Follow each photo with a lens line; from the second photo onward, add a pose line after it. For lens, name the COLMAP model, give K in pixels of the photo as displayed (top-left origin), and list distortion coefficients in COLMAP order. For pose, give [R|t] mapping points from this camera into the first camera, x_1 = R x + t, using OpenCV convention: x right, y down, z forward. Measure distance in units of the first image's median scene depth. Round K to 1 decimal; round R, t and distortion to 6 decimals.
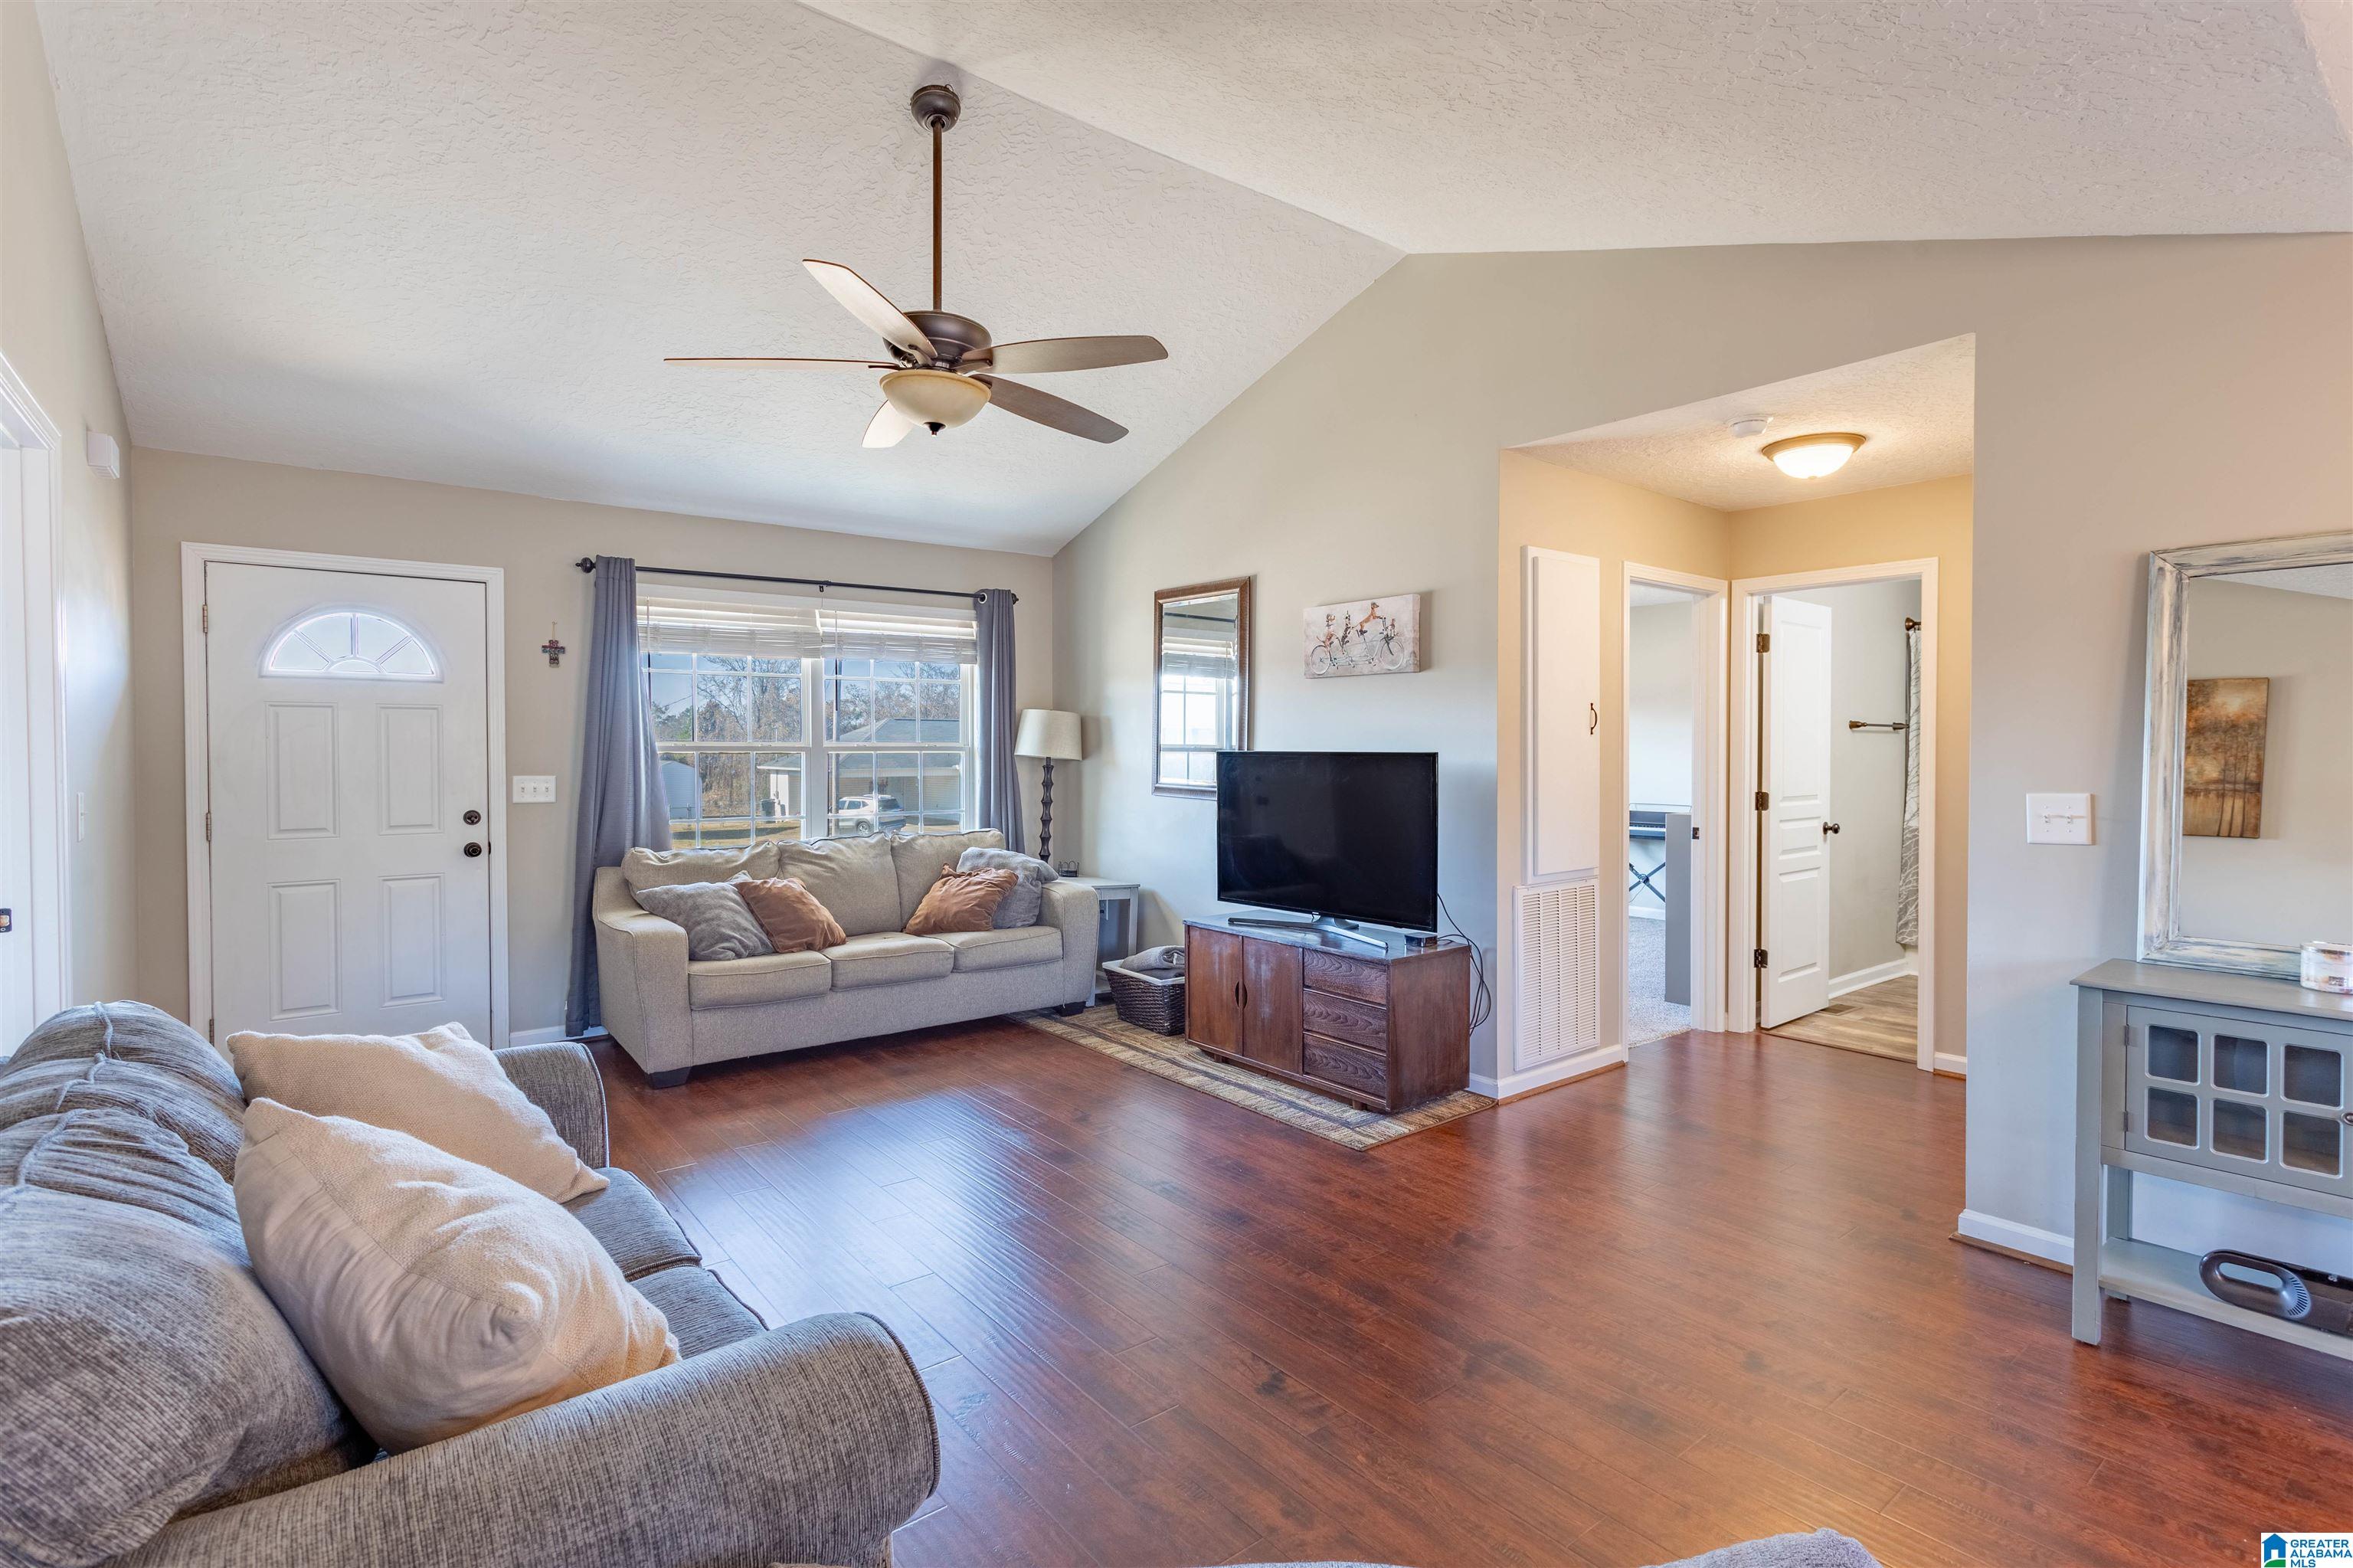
lens RADIAL K [[1094.2, 0, 1159.6], [0, 1094.2, 771.2], [0, 0, 1]] dist [-0.001880, 0.001519]
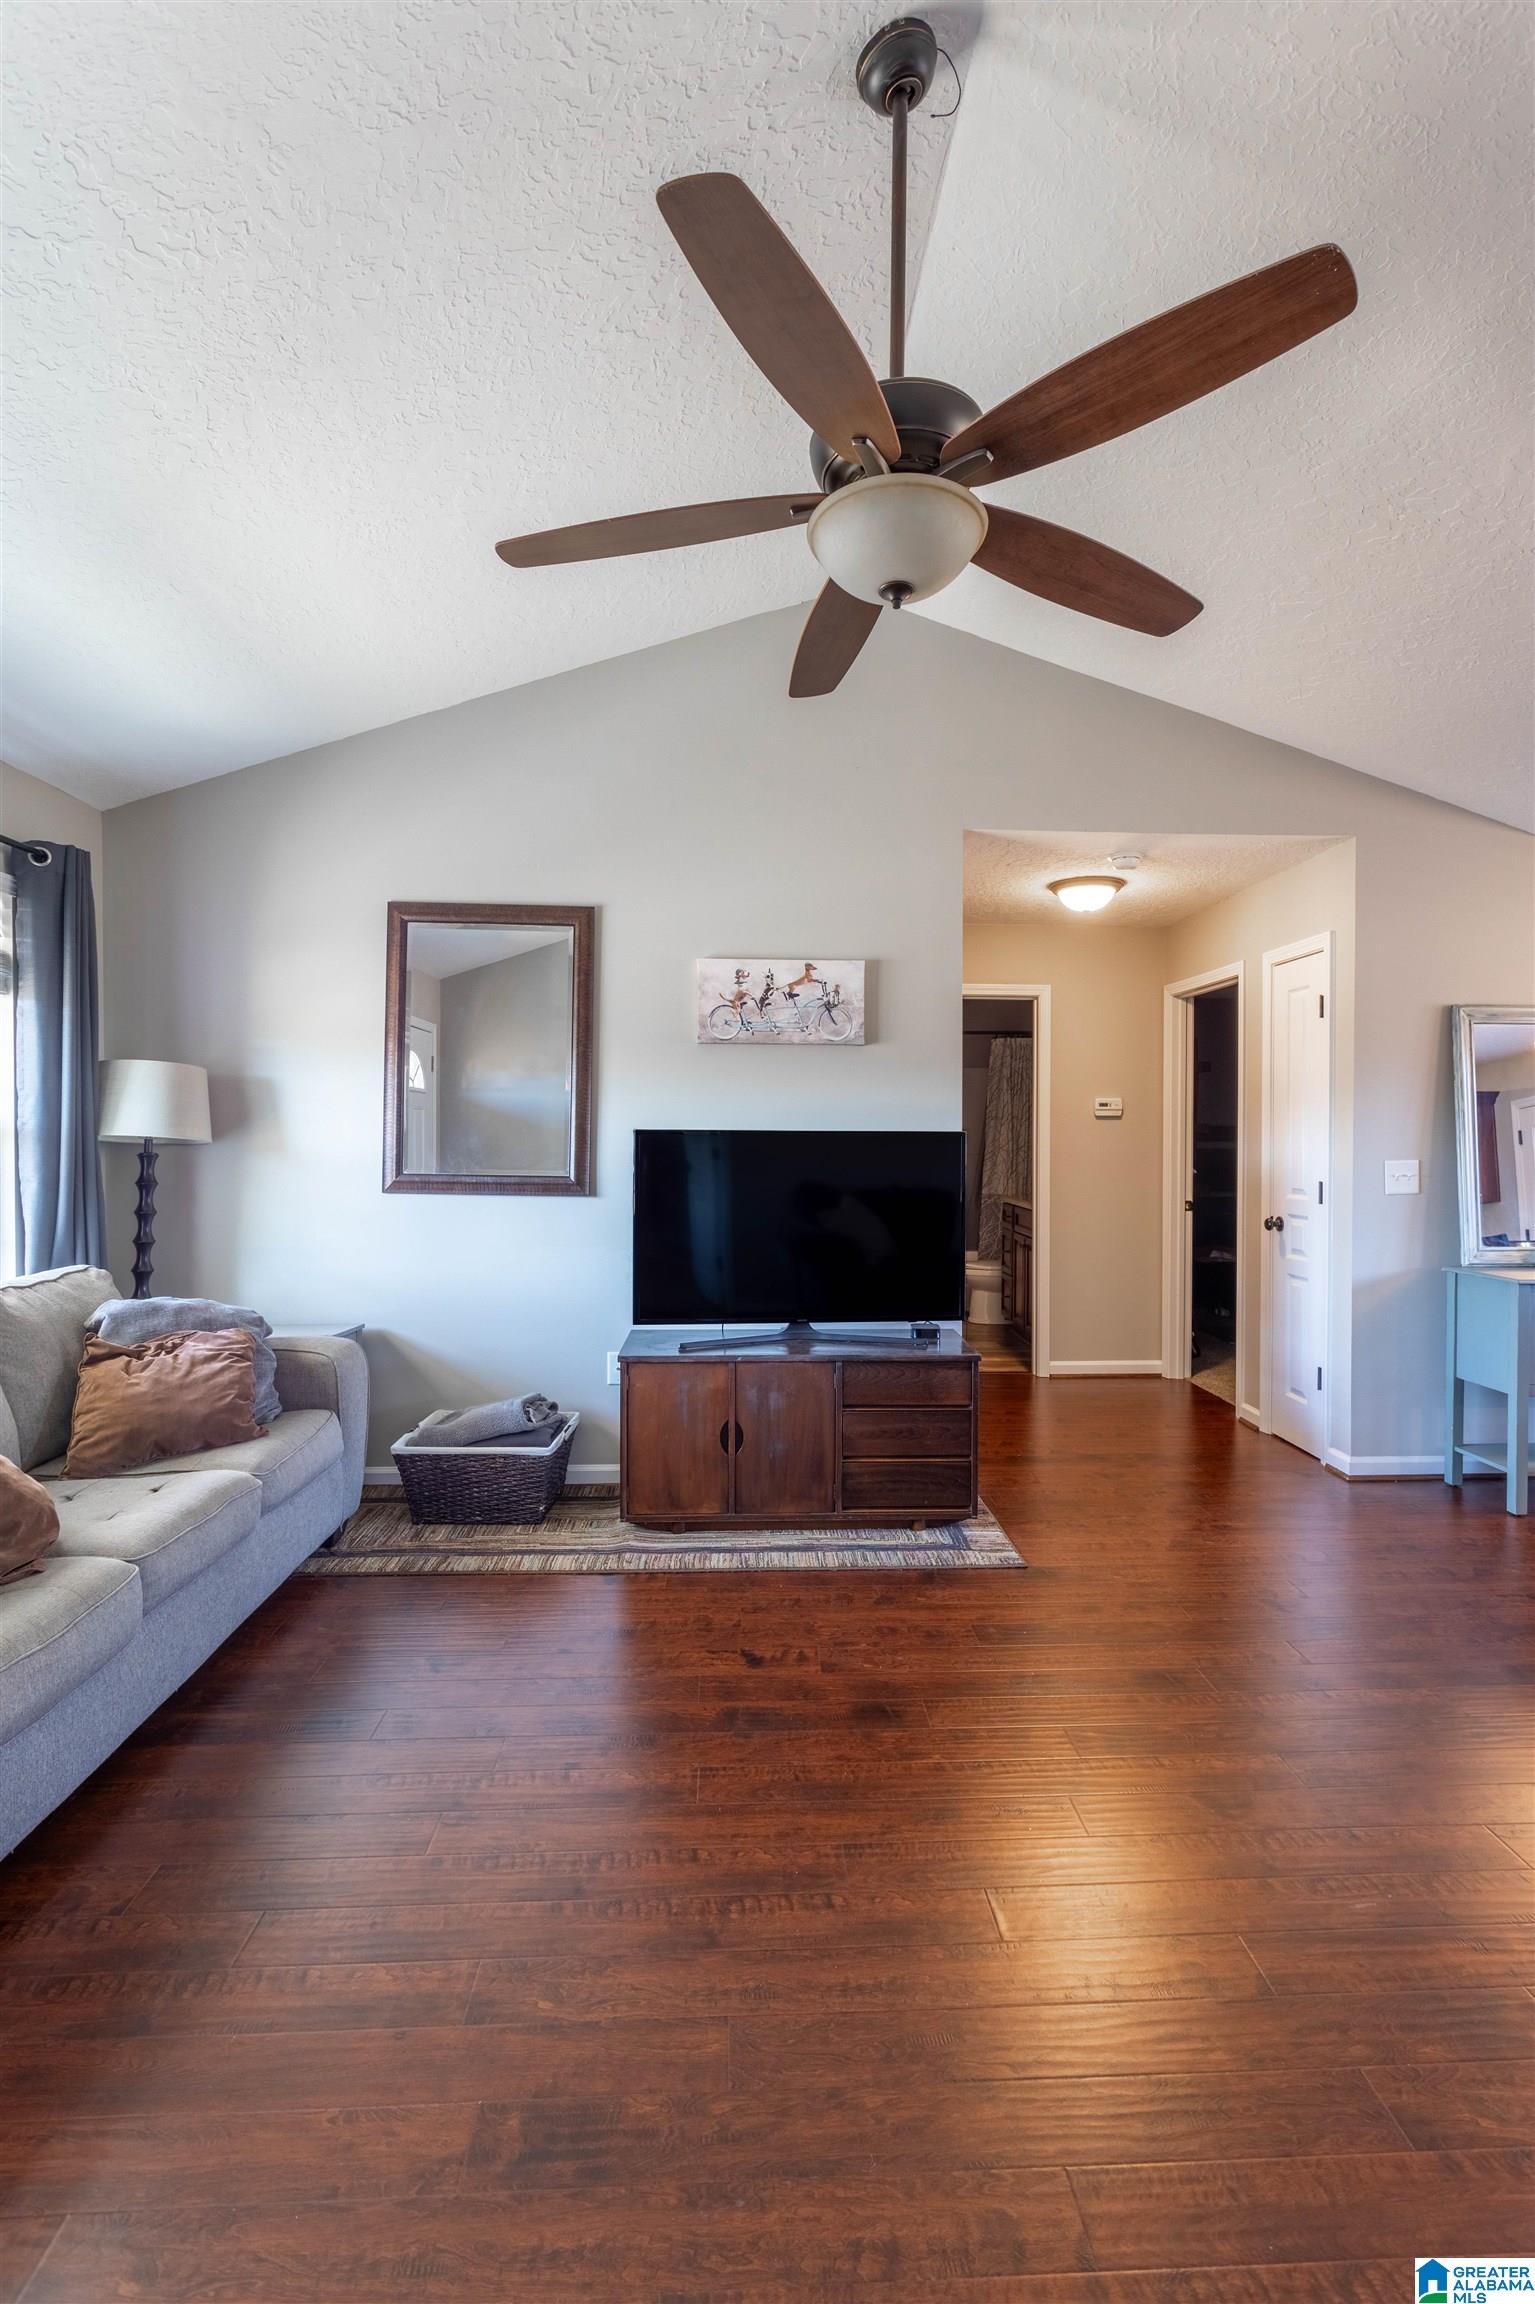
lens RADIAL K [[1071.4, 0, 762.3], [0, 1071.4, 1154.8], [0, 0, 1]] dist [-0.001880, 0.001519]
pose [[0.588089, -0.010372, 0.808730, -0.537167], [0.013041, 0.999909, 0.003341, -0.002159], [-0.808691, 0.008582, 0.588171, 0.523797]]
